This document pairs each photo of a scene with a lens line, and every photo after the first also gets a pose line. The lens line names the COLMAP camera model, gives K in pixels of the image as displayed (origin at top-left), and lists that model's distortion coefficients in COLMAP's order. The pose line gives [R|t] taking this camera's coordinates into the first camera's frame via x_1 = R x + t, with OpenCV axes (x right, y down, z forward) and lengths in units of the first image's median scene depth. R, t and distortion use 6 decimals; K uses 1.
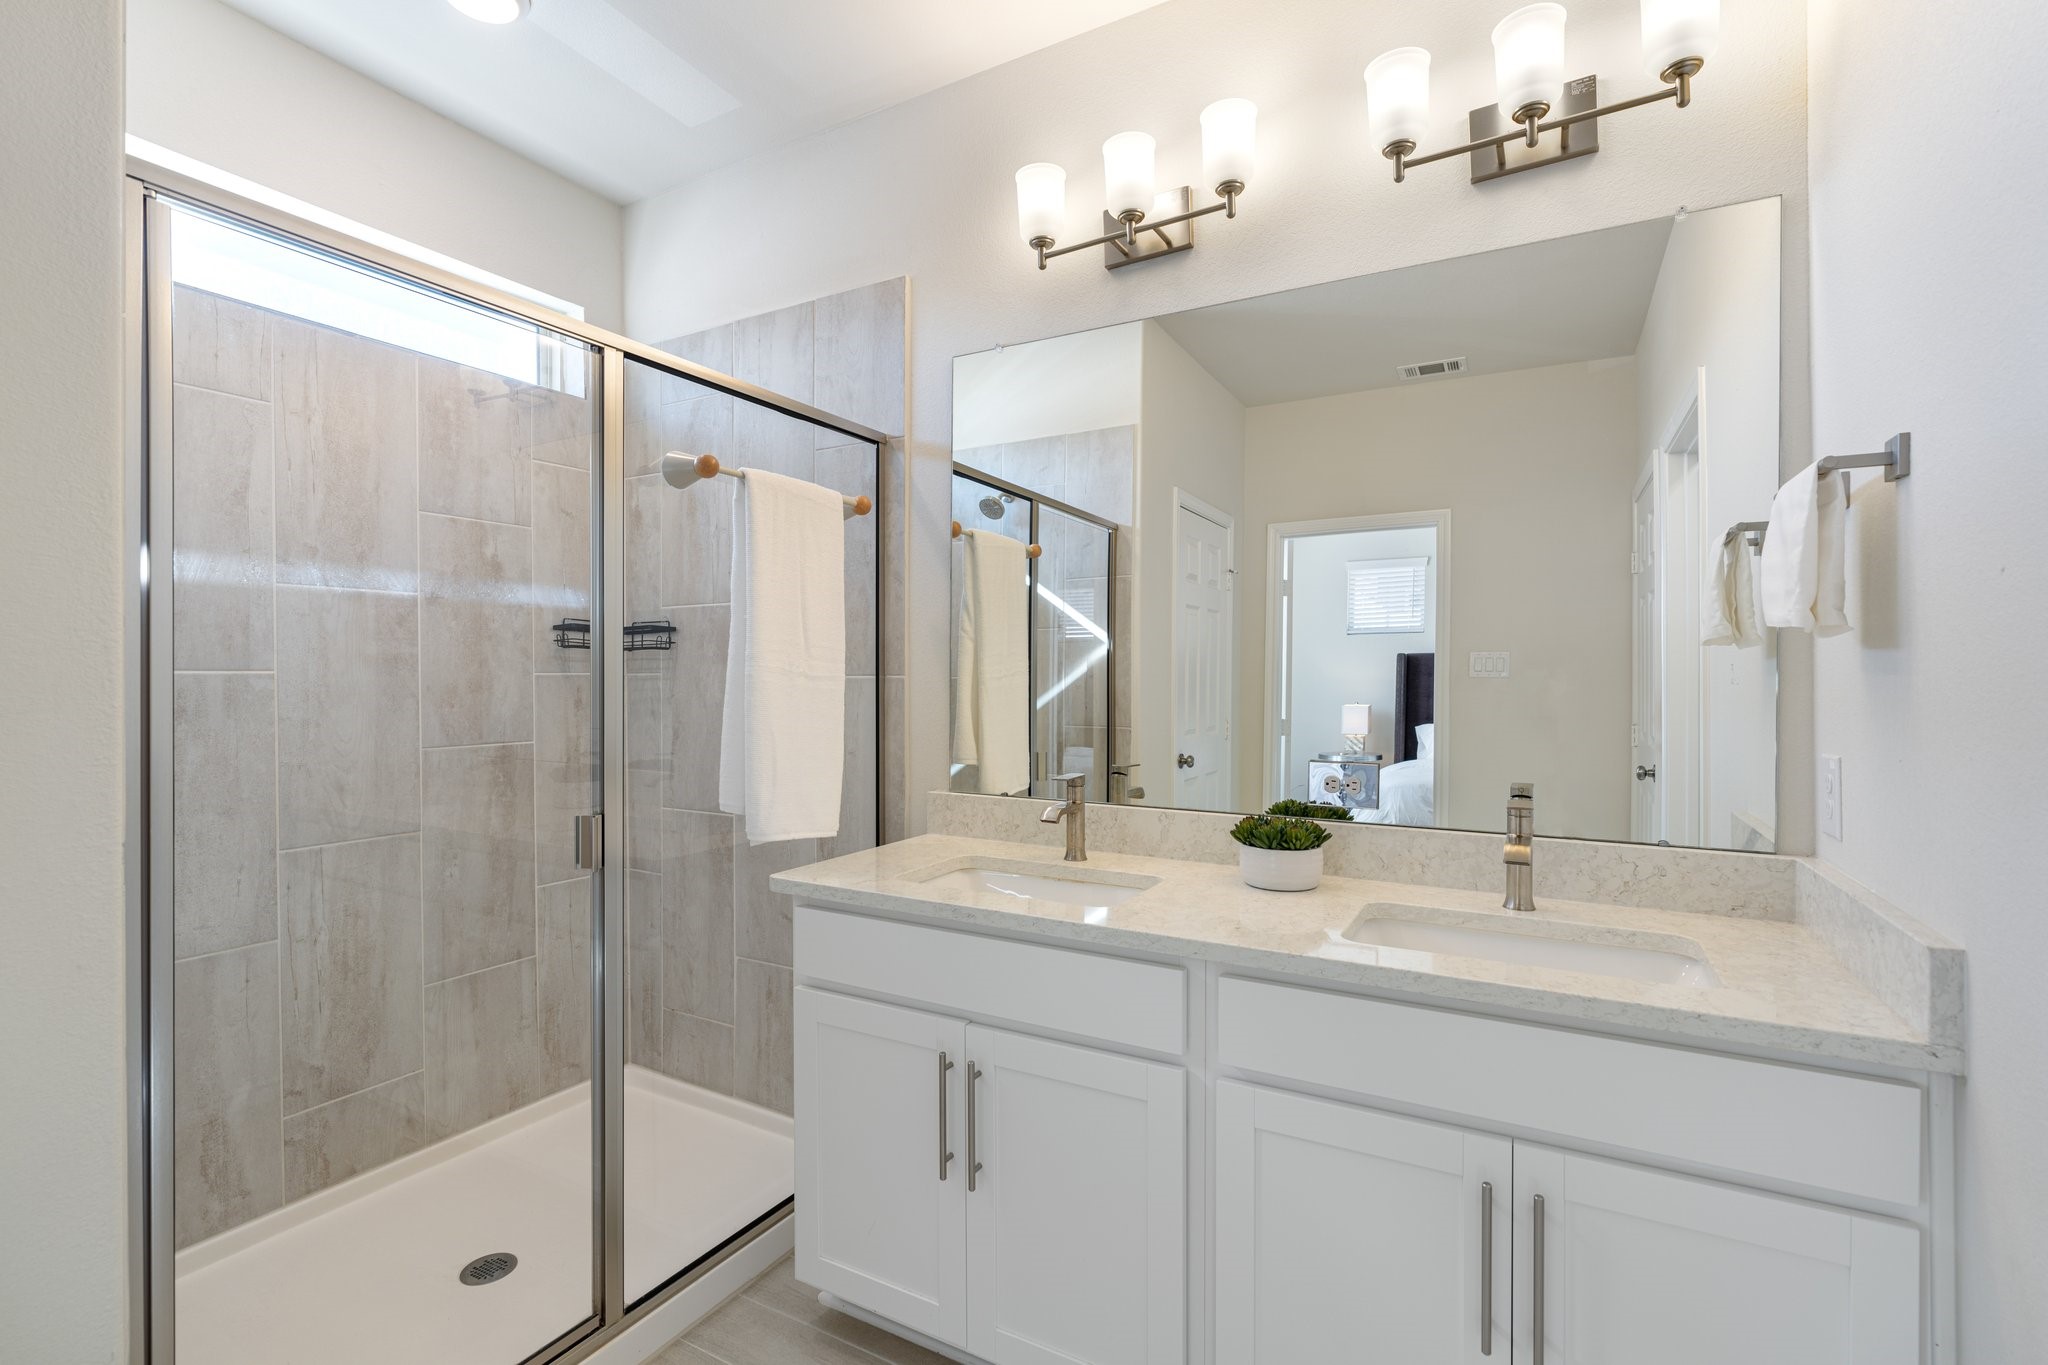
lens RADIAL K [[922.9, 0, 1026.7], [0, 922.9, 682.2], [0, 0, 1]] dist [-0.007061, 0.003508]
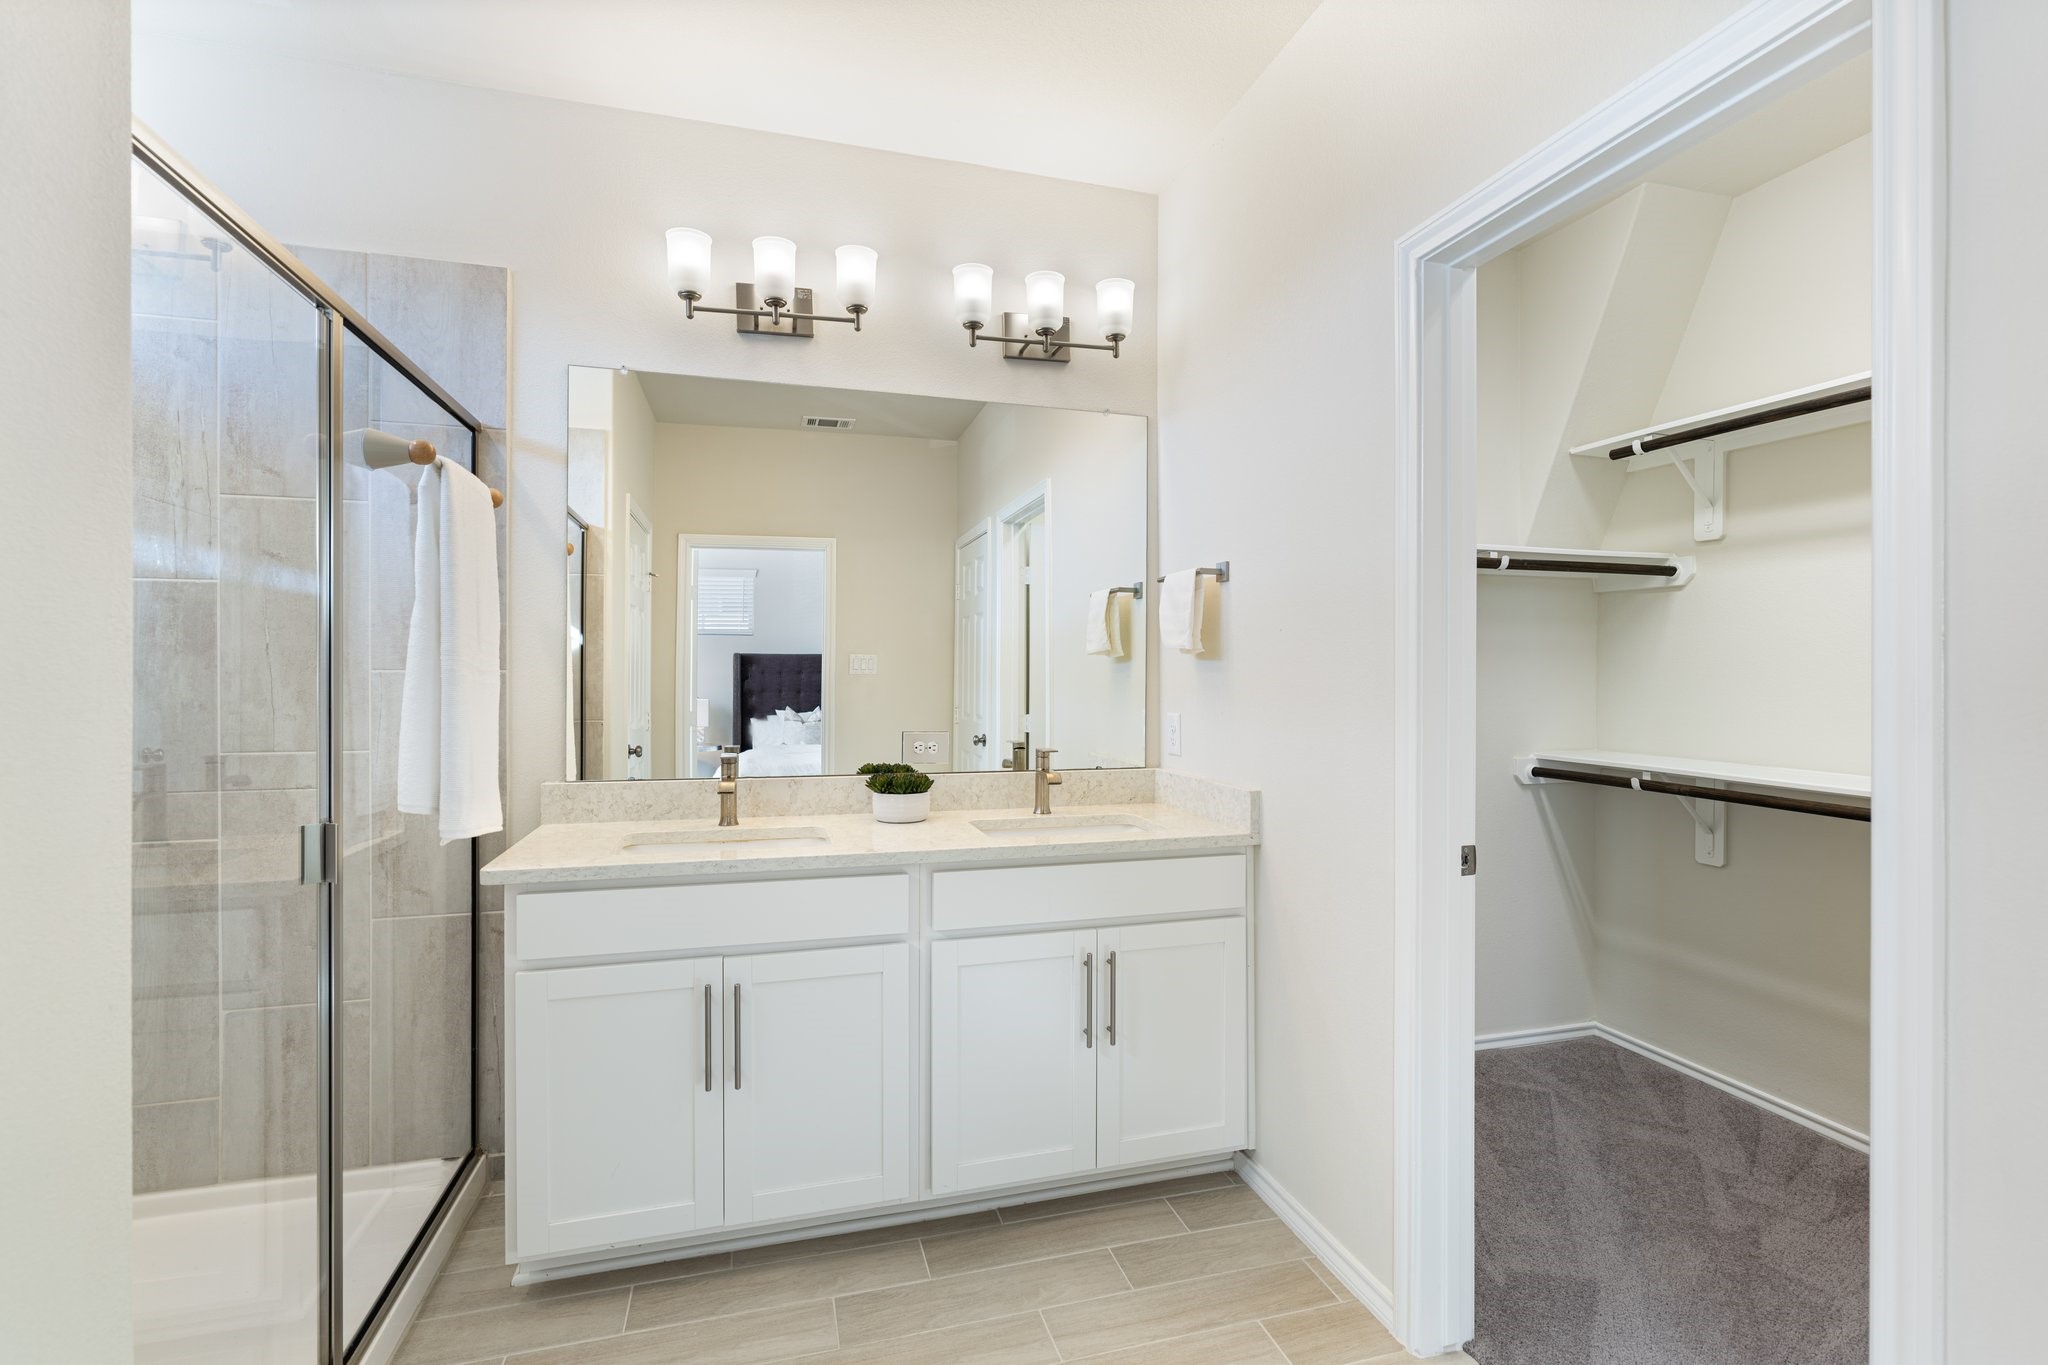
lens RADIAL K [[922.9, 0, 1018.2], [0, 922.9, 674.7], [0, 0, 1]] dist [-0.007061, 0.003508]
pose [[0.707670, 0.001115, 0.706543, -0.588321], [0.001819, 0.999993, -0.003400, 0.002601], [-0.706541, 0.003691, 0.707662, -0.123048]]
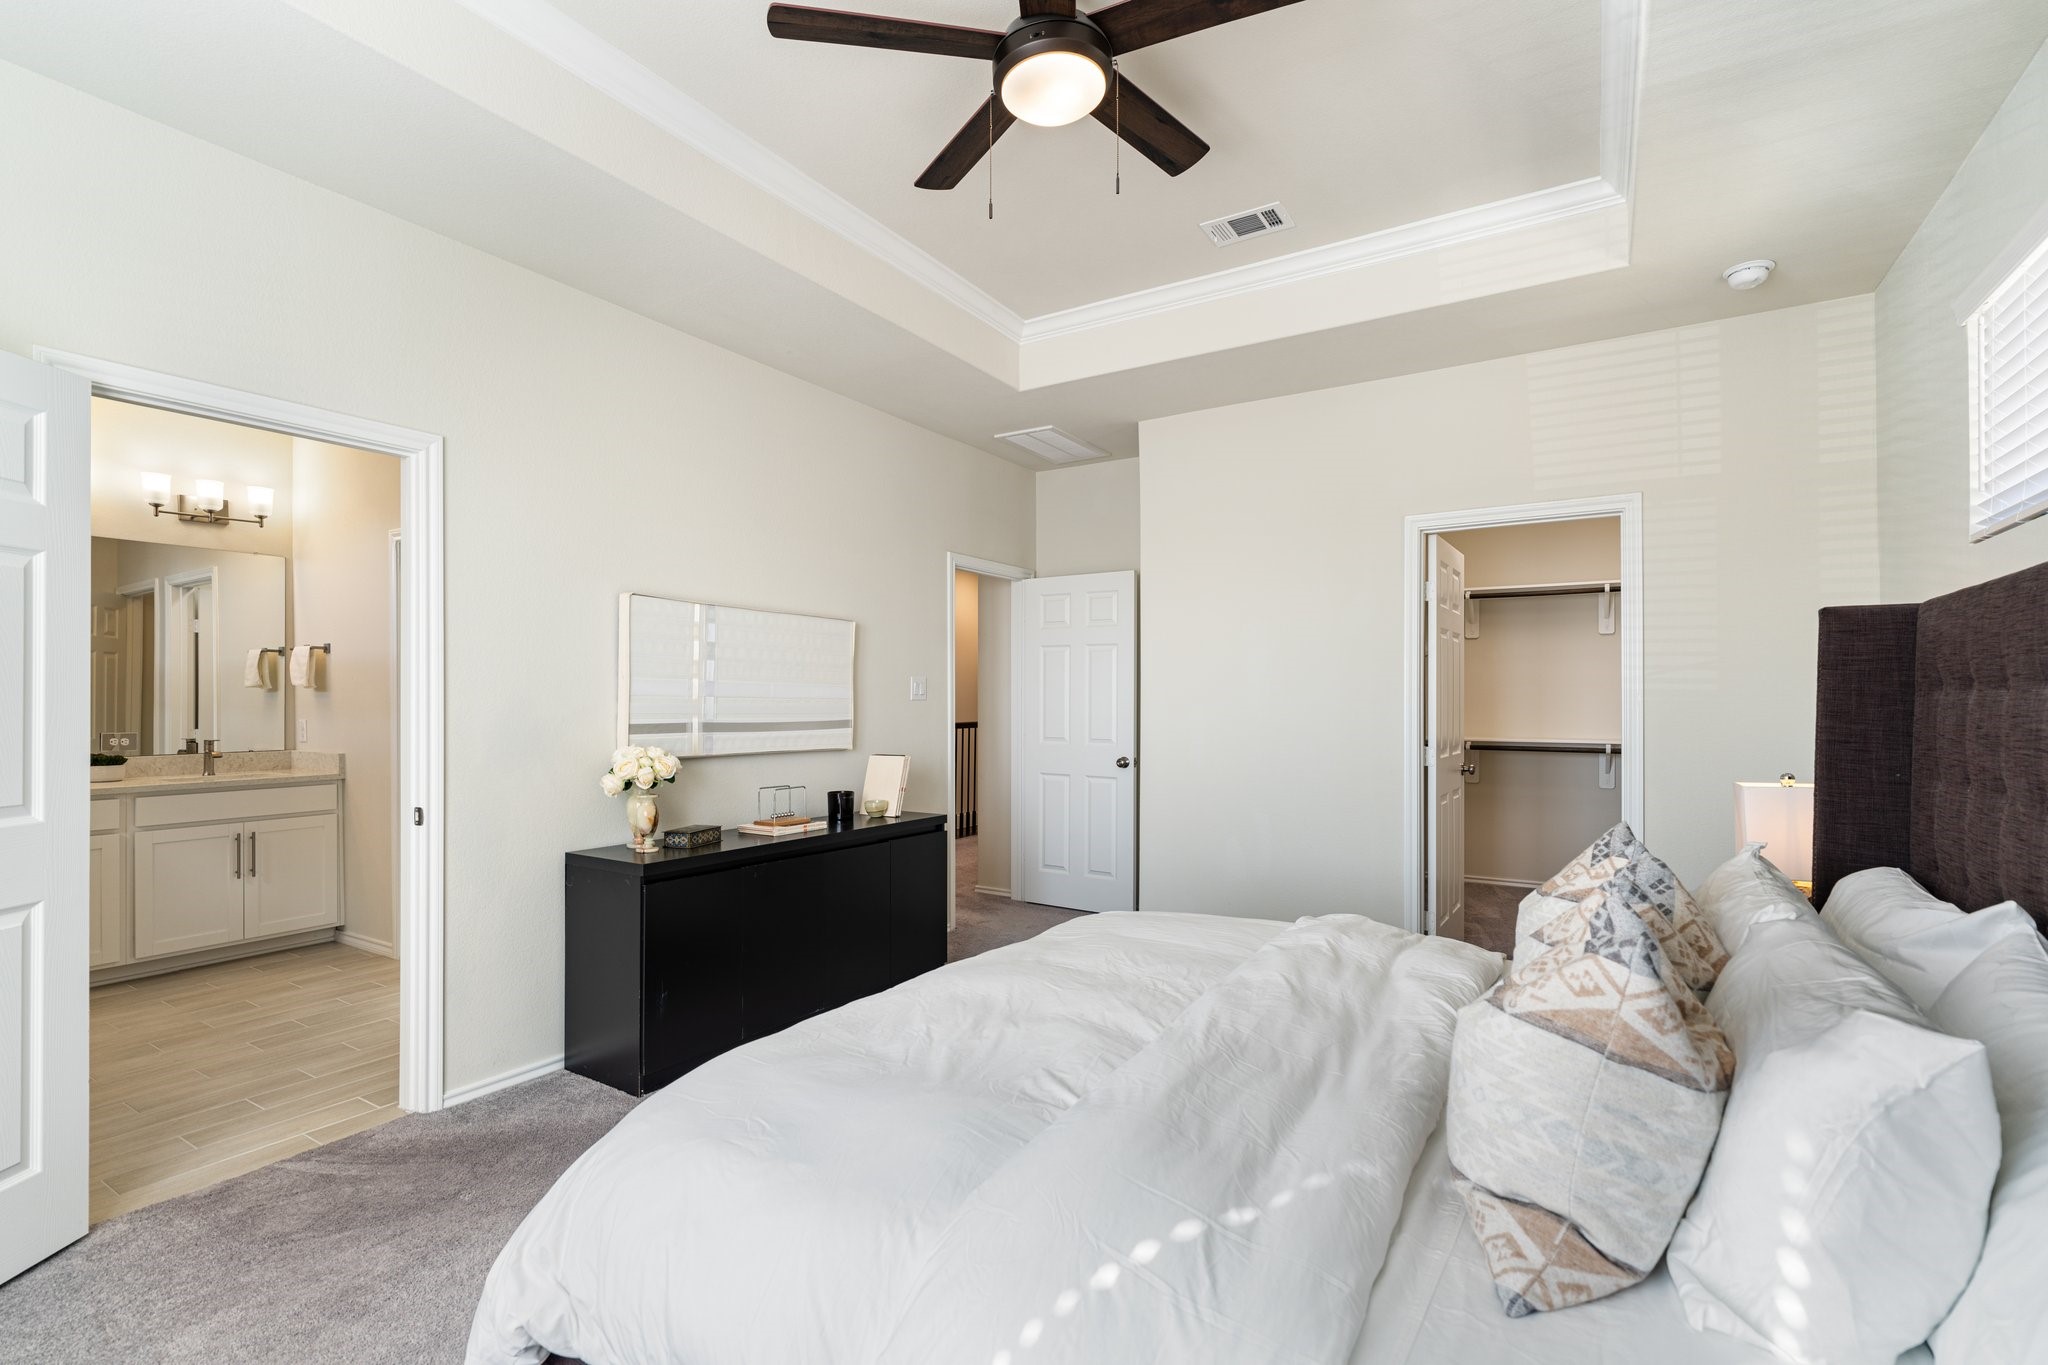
lens RADIAL K [[922.9, 0, 1037.2], [0, 922.9, 690.0], [0, 0, 1]] dist [-0.007061, 0.003508]
pose [[0.033233, 0.003359, 0.999442, -2.117999], [0.009492, 0.999948, -0.003676, 0.001753], [-0.999403, 0.009608, 0.033200, -1.609993]]
